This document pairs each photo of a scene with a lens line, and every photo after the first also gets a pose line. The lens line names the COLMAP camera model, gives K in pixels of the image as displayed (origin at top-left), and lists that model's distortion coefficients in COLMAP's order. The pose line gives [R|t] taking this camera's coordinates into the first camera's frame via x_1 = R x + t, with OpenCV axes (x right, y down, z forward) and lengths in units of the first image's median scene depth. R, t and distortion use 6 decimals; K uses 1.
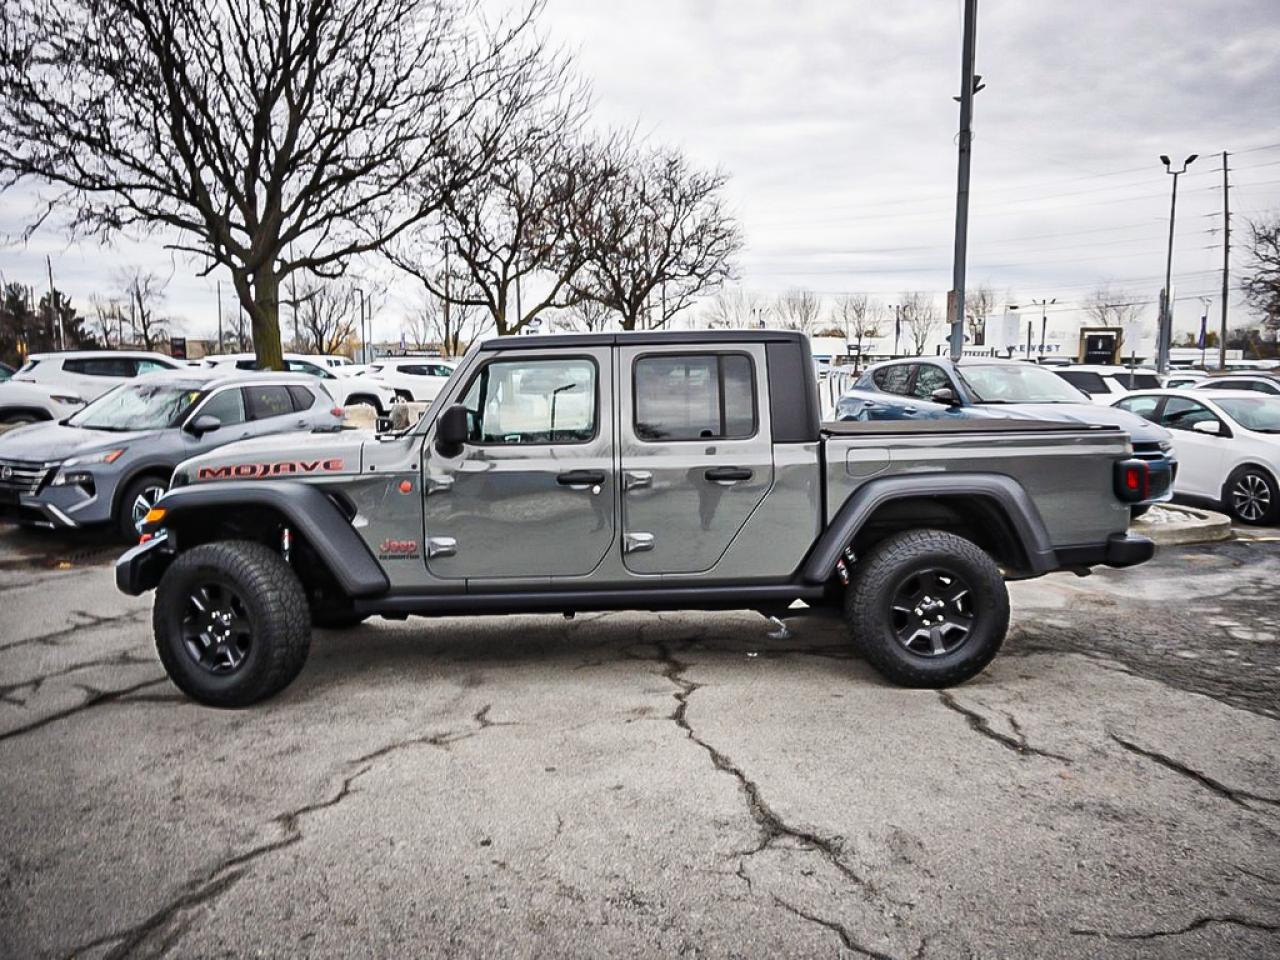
lens RADIAL K [[977.2, 0, 642.0], [0, 977.2, 477.6], [0, 0, 1]] dist [-0.045876, 0.031812]
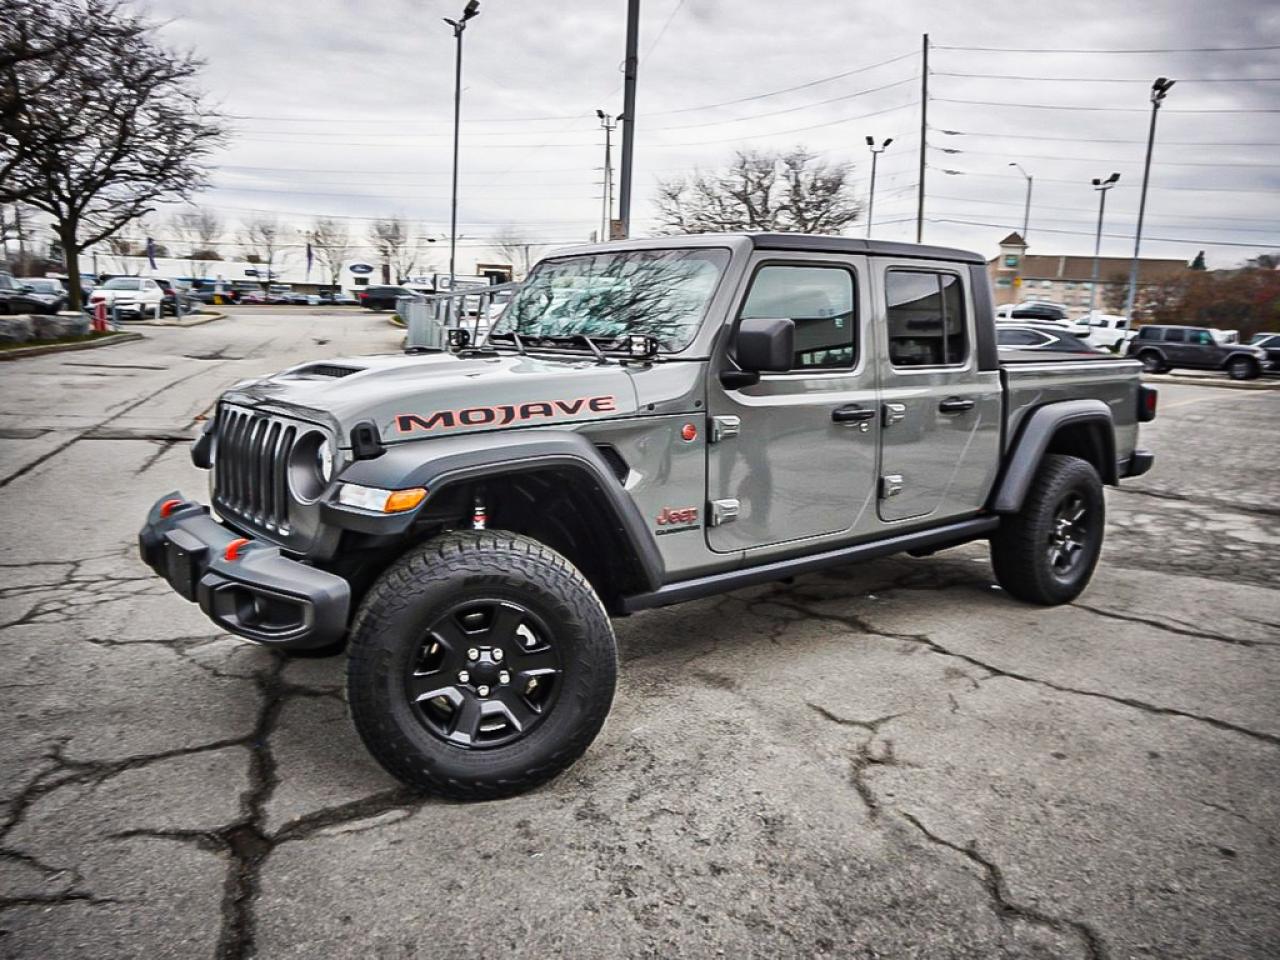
lens RADIAL K [[977.2, 0, 642.0], [0, 977.2, 477.6], [0, 0, 1]] dist [-0.045876, 0.031812]
pose [[0.806458, -0.067954, 0.587374, -0.692177], [0.027130, 0.996581, 0.078046, -0.014162], [-0.590669, -0.047005, 0.805544, 0.436459]]
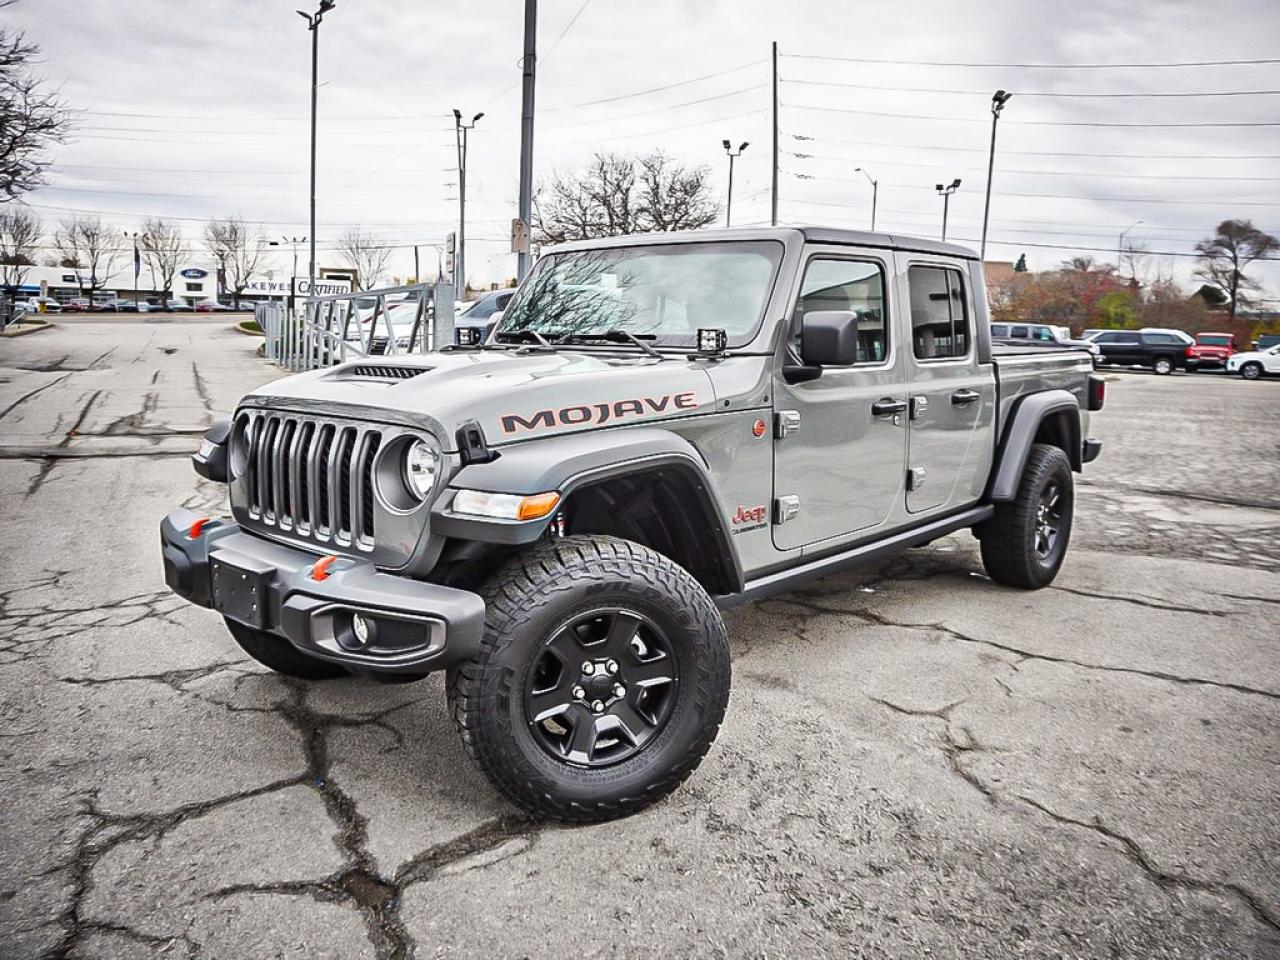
lens RADIAL K [[986.7, 0, 640.6], [0, 986.7, 476.7], [0, 0, 1]] dist [-0.054800, 0.013100]
pose [[0.705919, -0.089519, 0.702613, -0.801184], [0.048688, 0.995768, 0.077952, -0.015013], [-0.706618, -0.020819, 0.707289, 0.553682]]
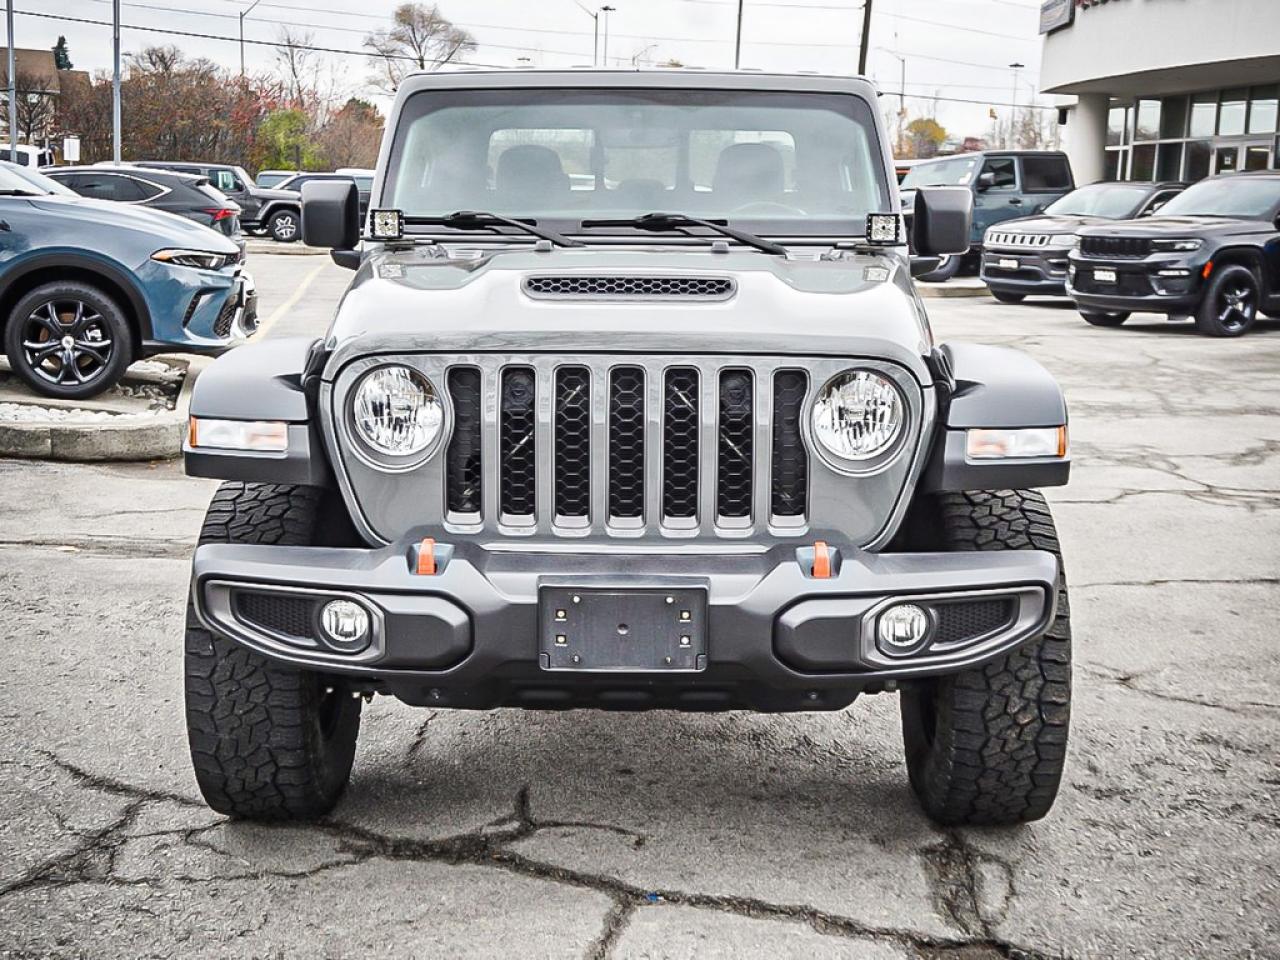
lens RADIAL K [[1721.7, 0, 637.4], [0, 1721.7, 436.6], [0, 0, 1]] dist [0.007169, -0.043171]
pose [[0.062902, -0.138065, 0.988424, -1.228361], [0.080261, 0.987877, 0.132881, -0.076809], [-0.994787, 0.070973, 0.073221, 1.082491]]
